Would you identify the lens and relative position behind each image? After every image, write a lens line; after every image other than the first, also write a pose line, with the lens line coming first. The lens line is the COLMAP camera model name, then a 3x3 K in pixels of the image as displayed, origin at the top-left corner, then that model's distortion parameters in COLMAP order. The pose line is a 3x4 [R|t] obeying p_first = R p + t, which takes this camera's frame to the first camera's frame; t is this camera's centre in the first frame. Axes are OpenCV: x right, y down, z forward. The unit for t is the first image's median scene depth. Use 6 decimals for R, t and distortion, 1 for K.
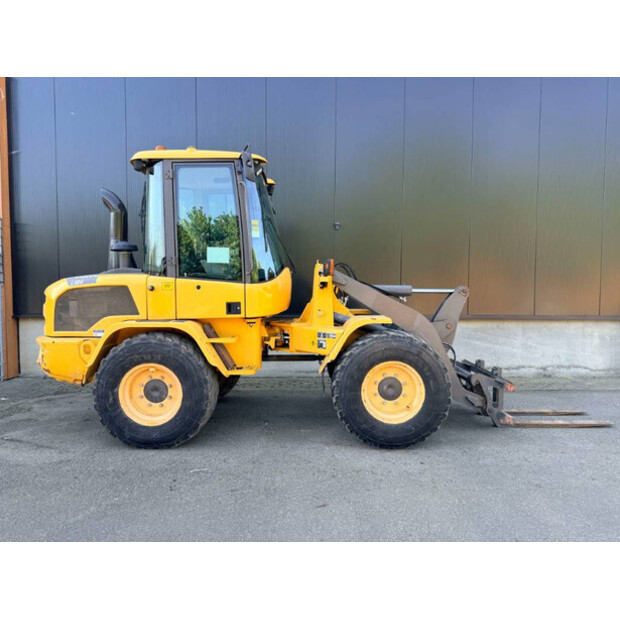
lens RADIAL K [[437.5, 0, 307.4], [0, 437.5, 310.7], [0, 0, 1]] dist [0.020056, -0.035623]
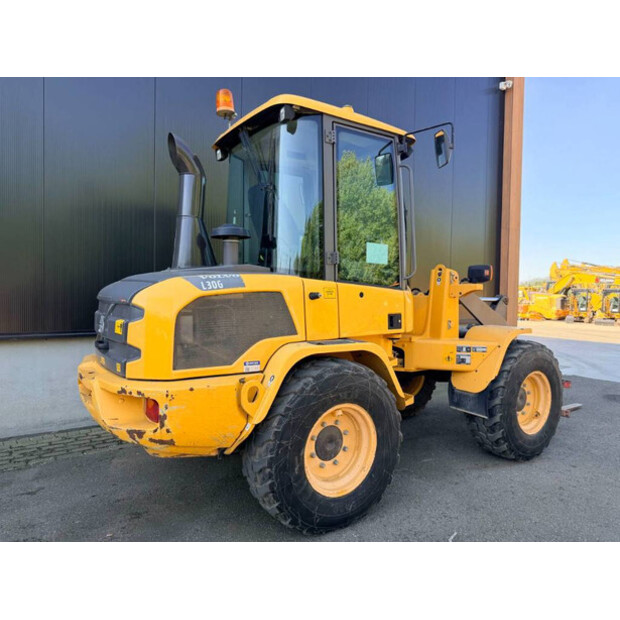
lens RADIAL K [[437.5, 0, 309.0], [0, 437.5, 312.3], [0, 0, 1]] dist [0.020056, -0.035623]
pose [[0.832643, -0.011869, 0.553683, -0.751369], [0.024085, 0.999600, -0.014792, -0.014704], [-0.553286, 0.025652, 0.832596, 0.434057]]
